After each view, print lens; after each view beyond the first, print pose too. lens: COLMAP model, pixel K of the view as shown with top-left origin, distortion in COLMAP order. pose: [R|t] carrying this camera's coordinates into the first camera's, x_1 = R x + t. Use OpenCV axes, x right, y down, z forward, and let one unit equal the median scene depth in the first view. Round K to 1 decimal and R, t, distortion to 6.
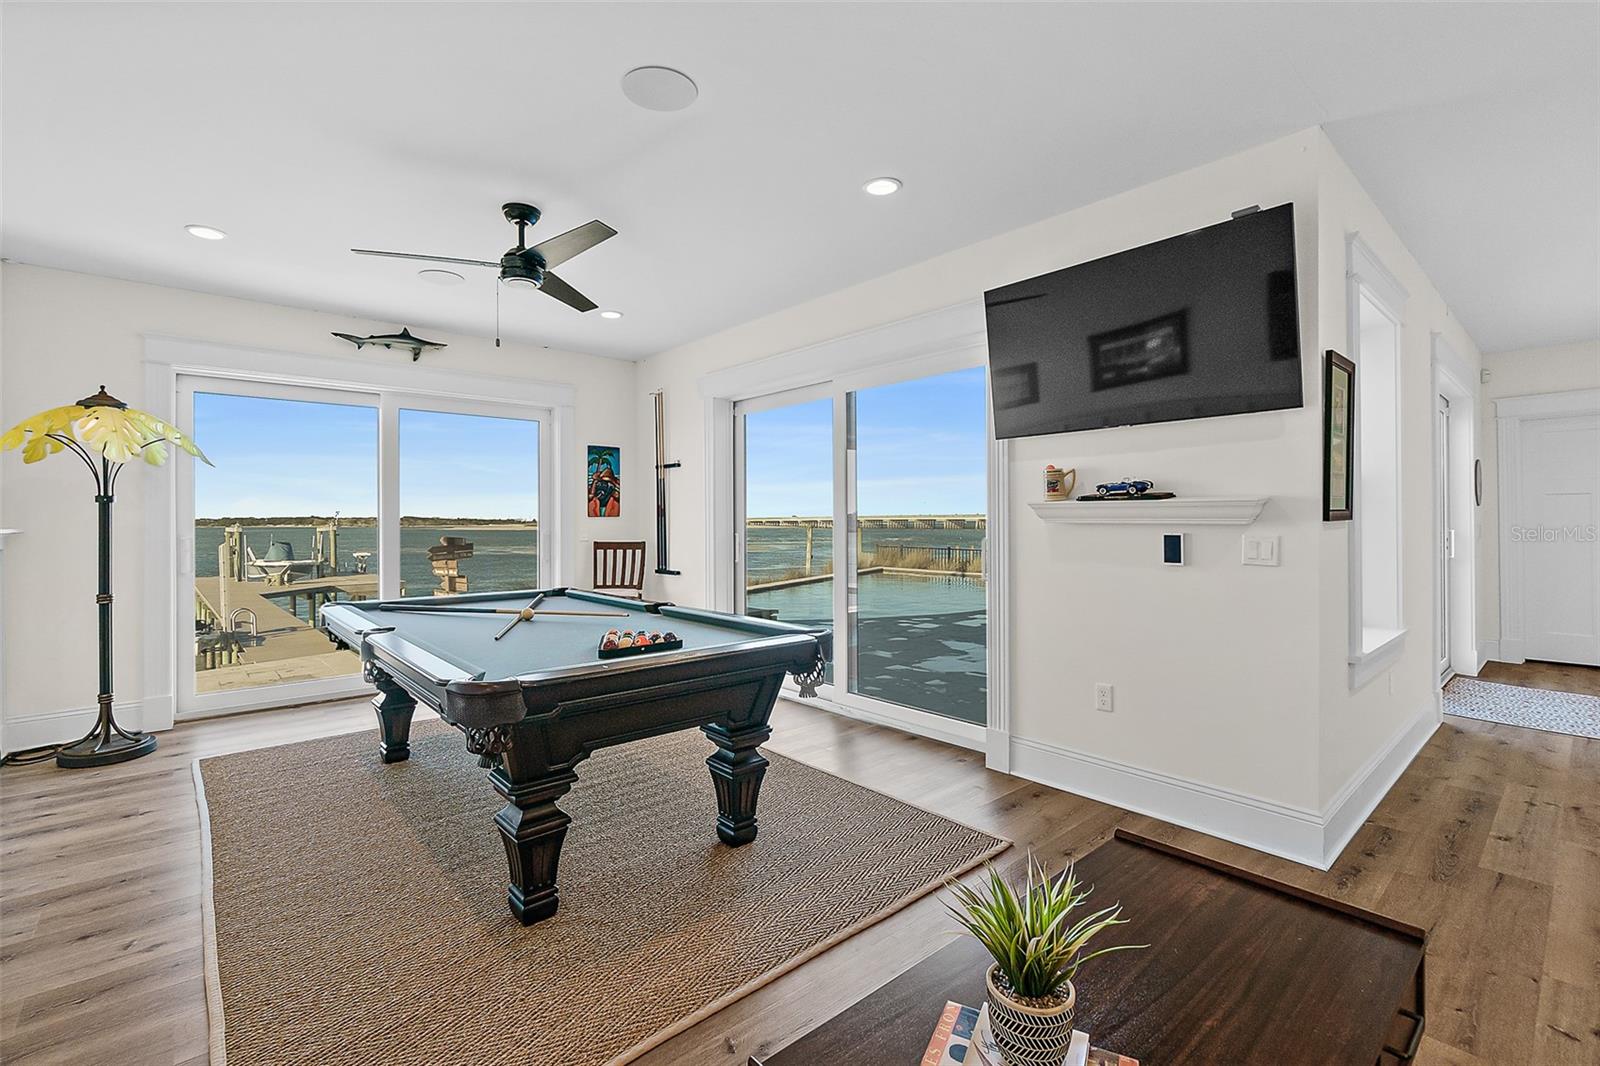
lens RADIAL K [[698.9, 0, 796.6], [0, 698.9, 519.2], [0, 0, 1]] dist [-0.000172, 0.000038]
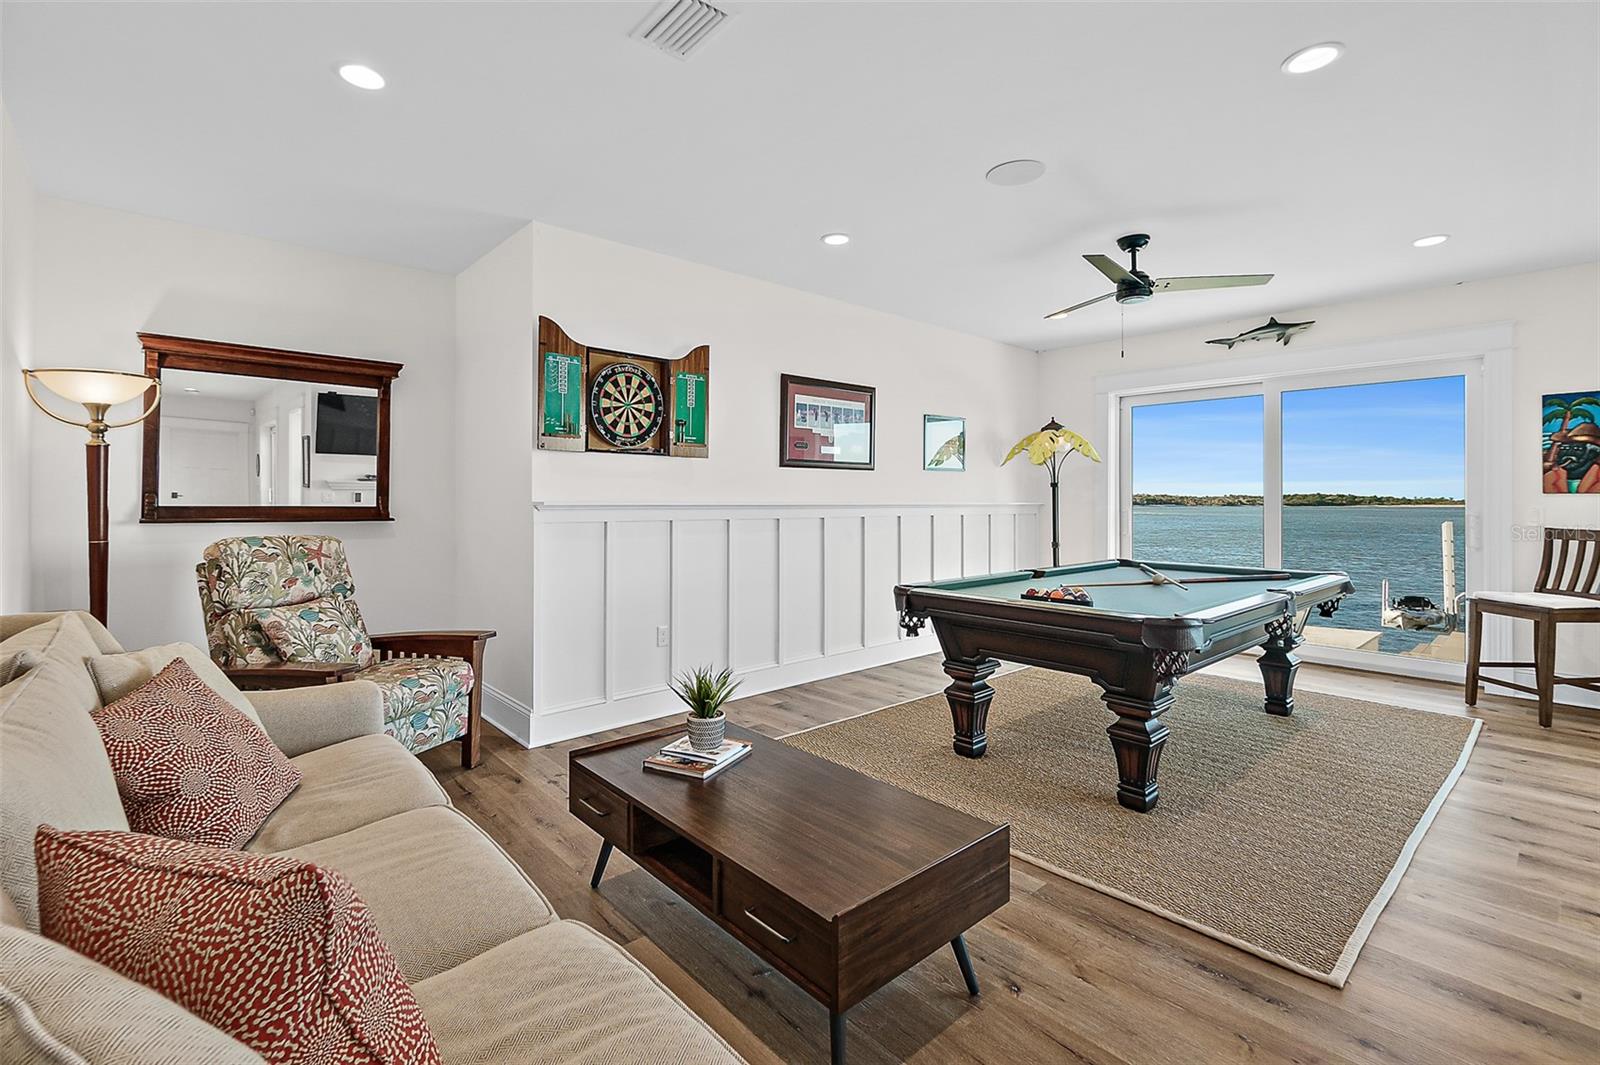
lens RADIAL K [[743.0, 0, 797.0], [0, 743.0, 496.6], [0, 0, 1]] dist [-0.000611, -0.000126]
pose [[0.026824, 0.000351, -0.999640, 0.552453], [0.001530, 0.999999, 0.000392, -0.001682], [0.999639, -0.001540, 0.026823, 0.244268]]
